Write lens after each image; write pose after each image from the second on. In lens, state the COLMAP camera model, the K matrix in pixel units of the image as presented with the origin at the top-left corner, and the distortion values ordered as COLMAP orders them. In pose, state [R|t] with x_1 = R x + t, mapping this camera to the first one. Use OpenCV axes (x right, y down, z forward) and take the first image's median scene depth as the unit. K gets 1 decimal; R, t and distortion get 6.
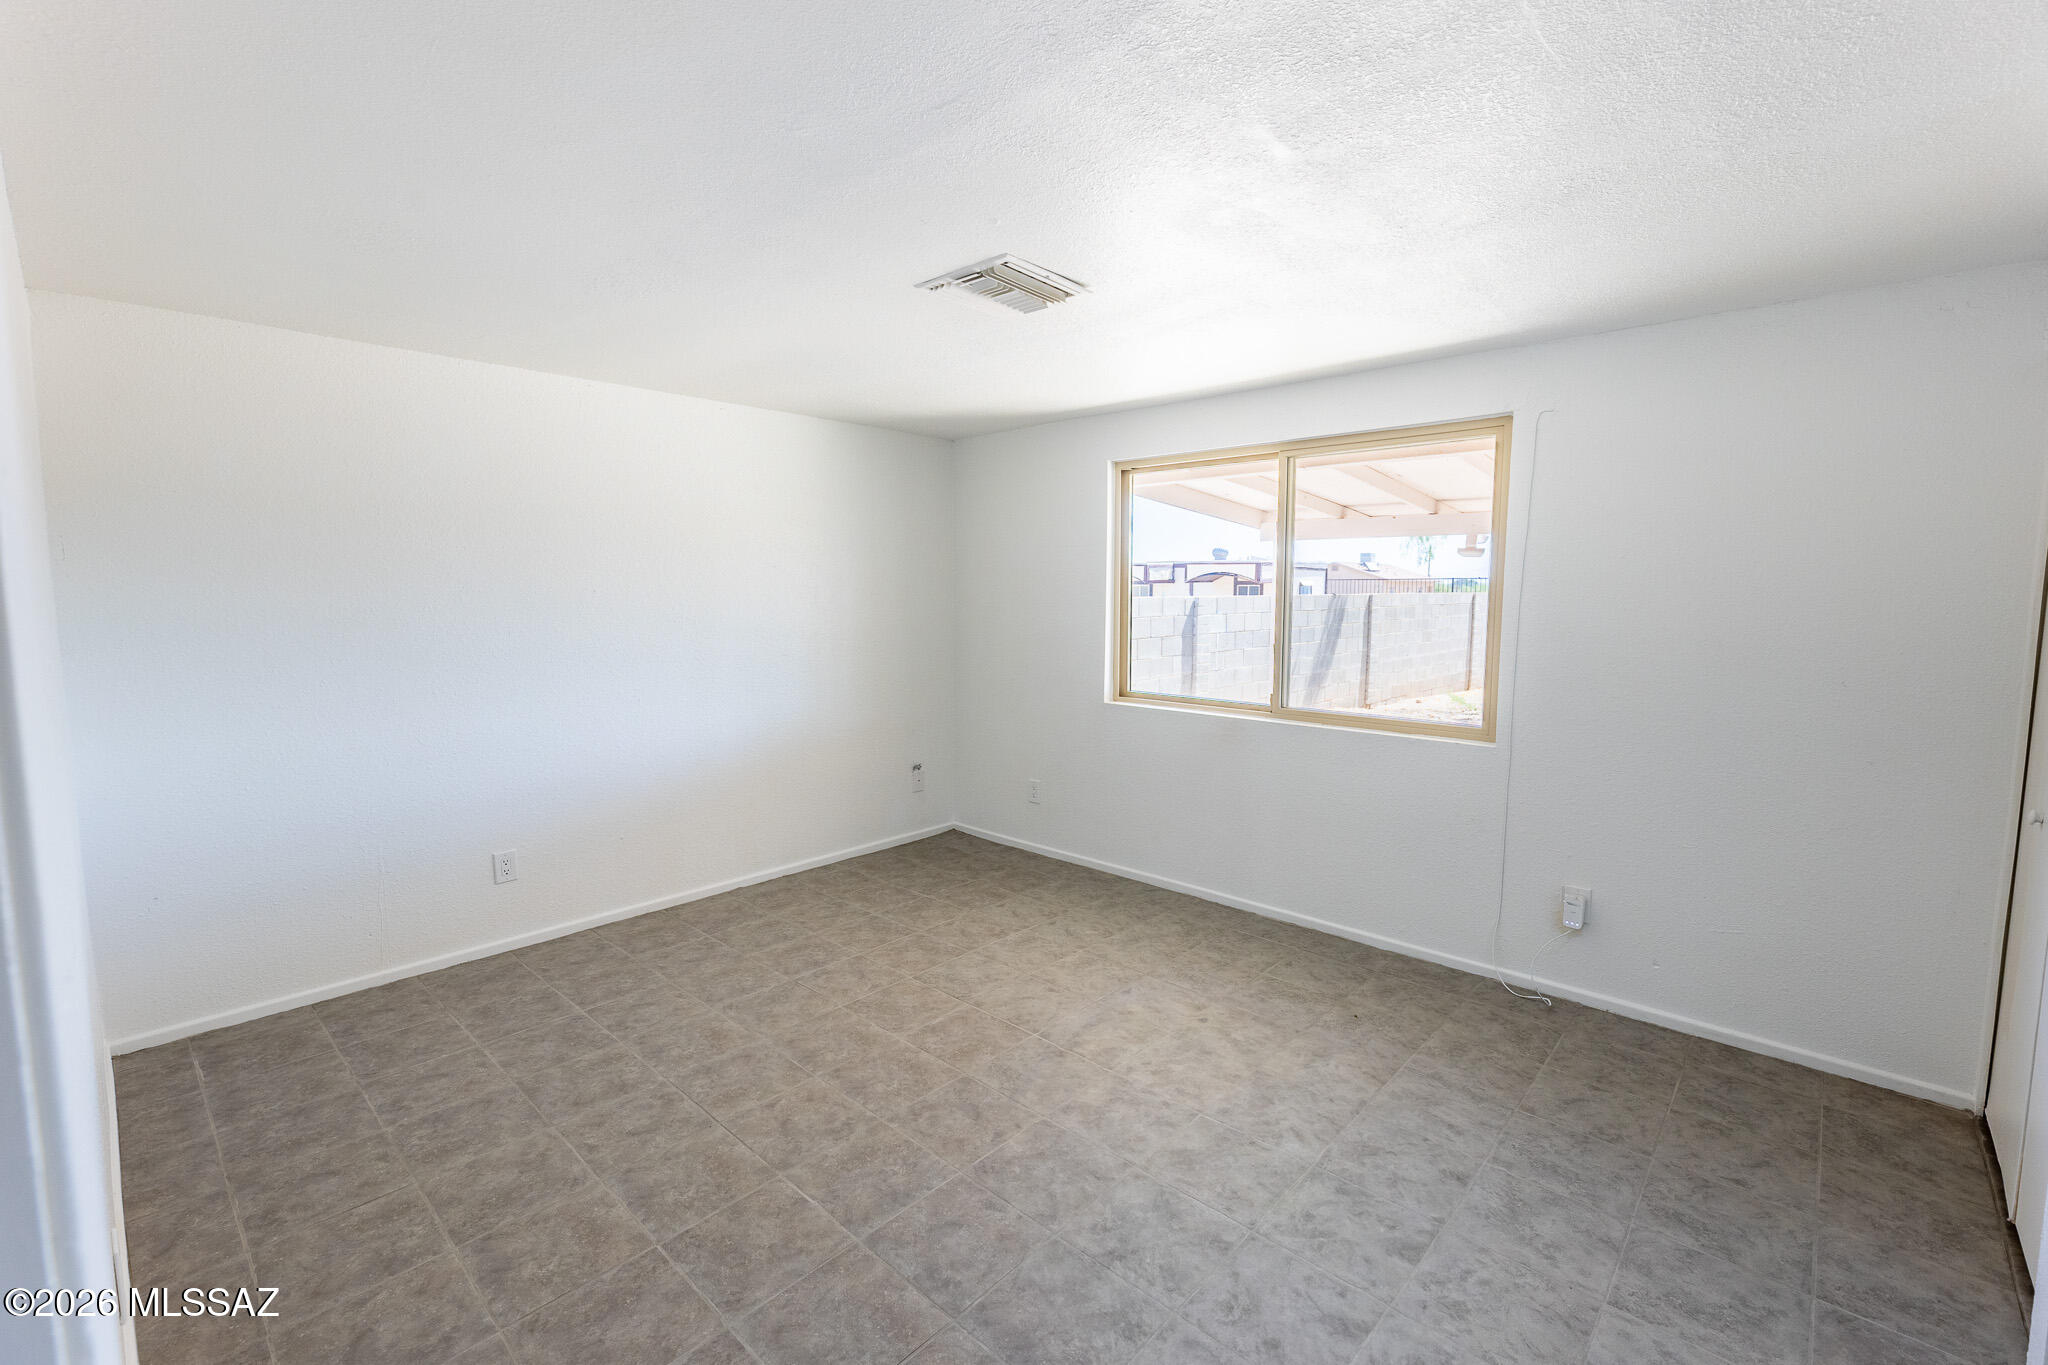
lens RADIAL K [[889.1, 0, 1017.3], [0, 889.1, 676.3], [0, 0, 1]] dist [-0.003640, -0.000455]
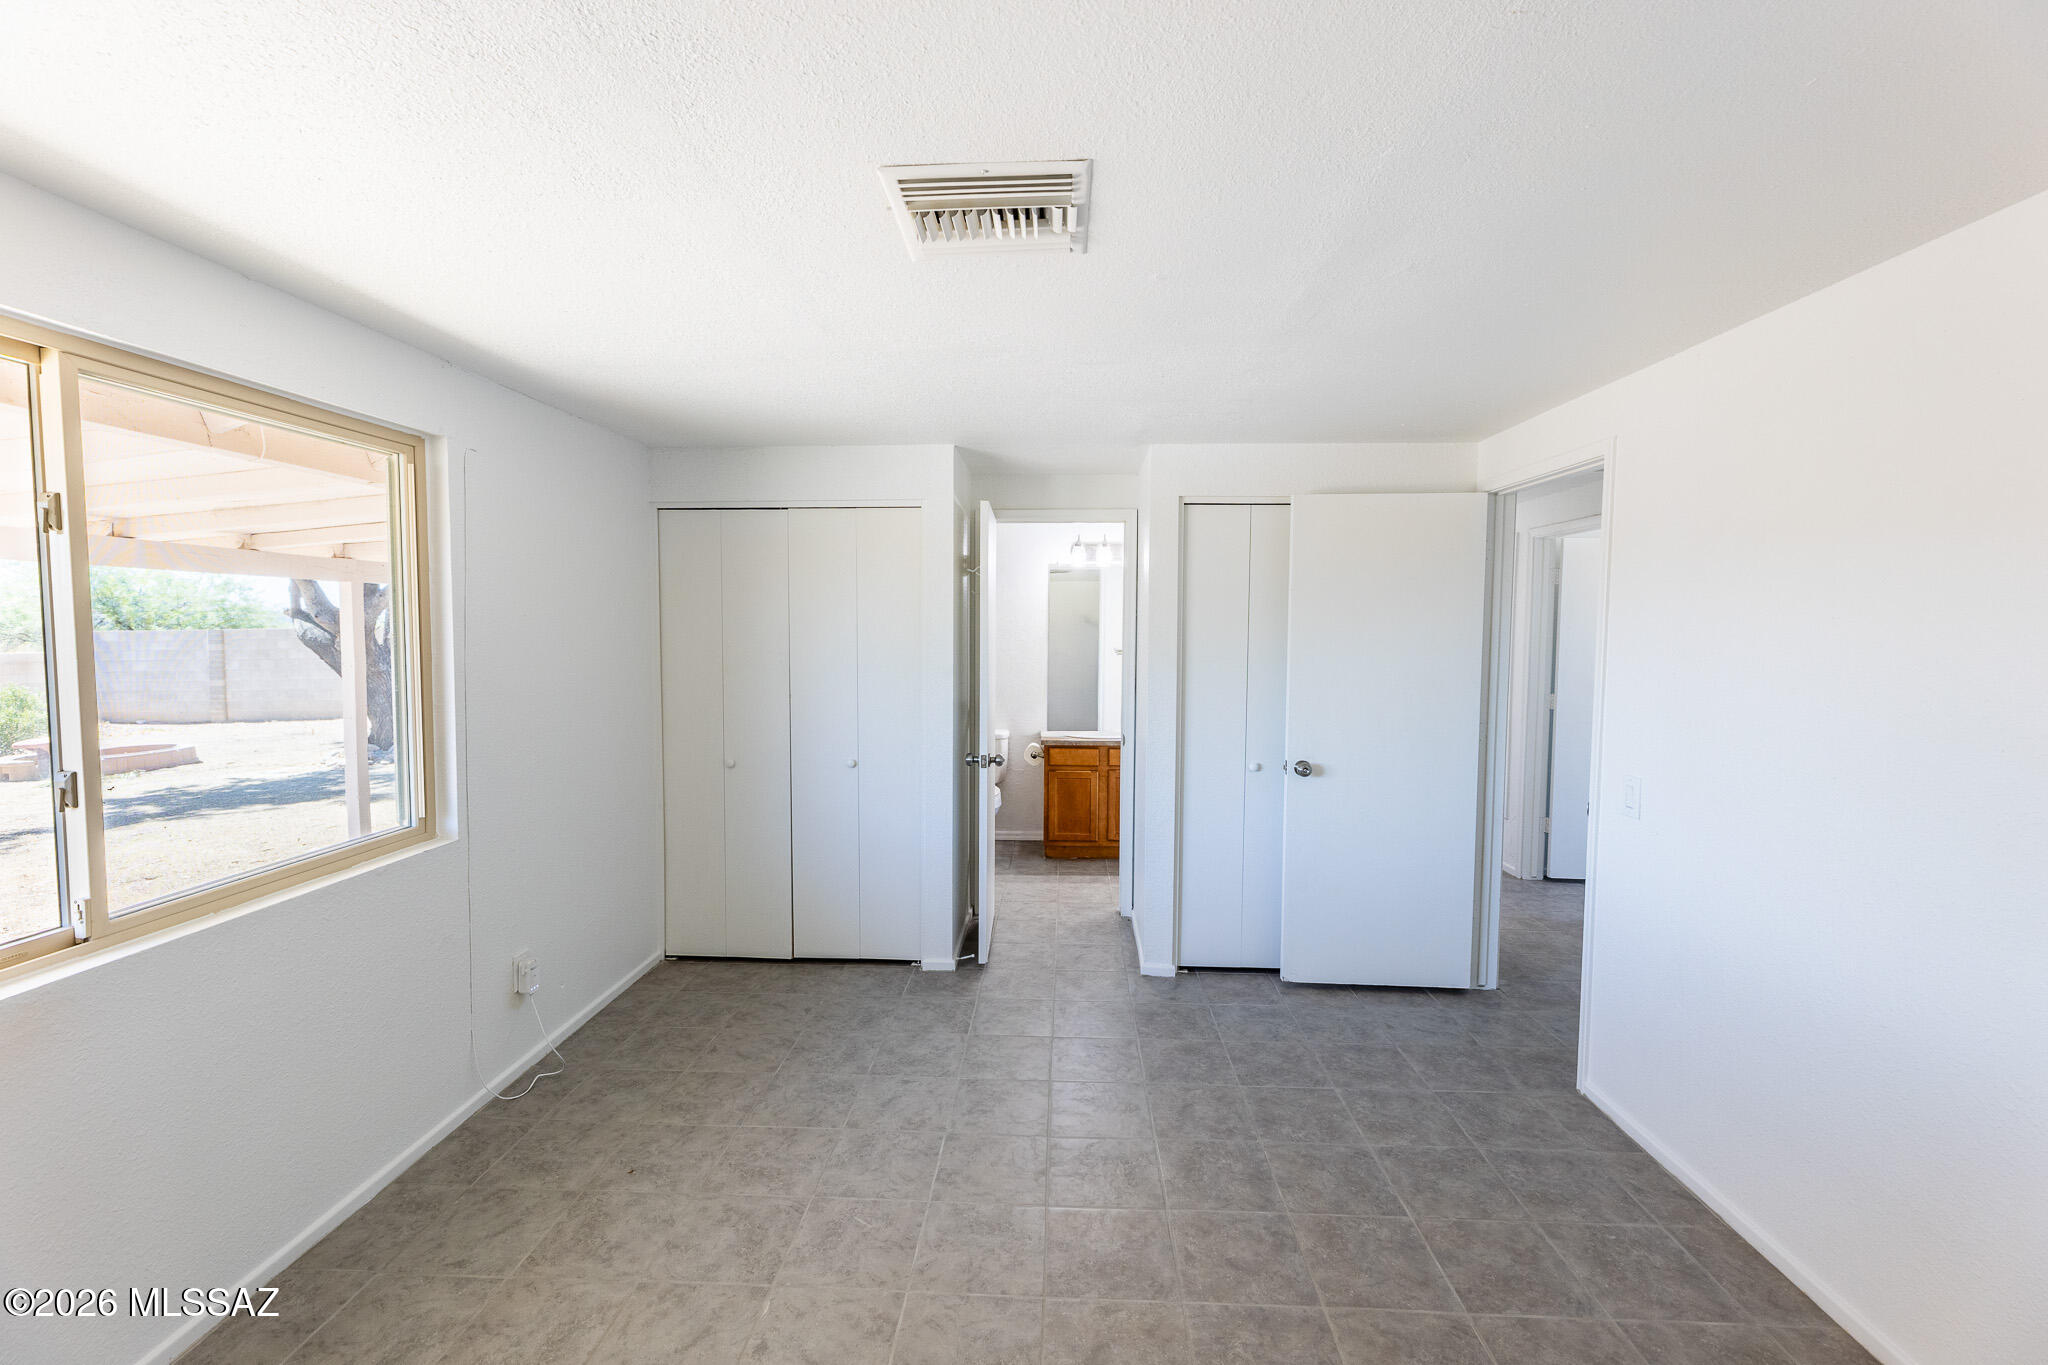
lens RADIAL K [[889.1, 0, 1017.3], [0, 889.1, 676.3], [0, 0, 1]] dist [-0.003640, -0.000455]
pose [[-0.655919, -0.047166, 0.753356, -0.630529], [0.071148, 0.989739, 0.123911, -0.203984], [-0.751471, 0.134875, -0.645833, 1.696927]]
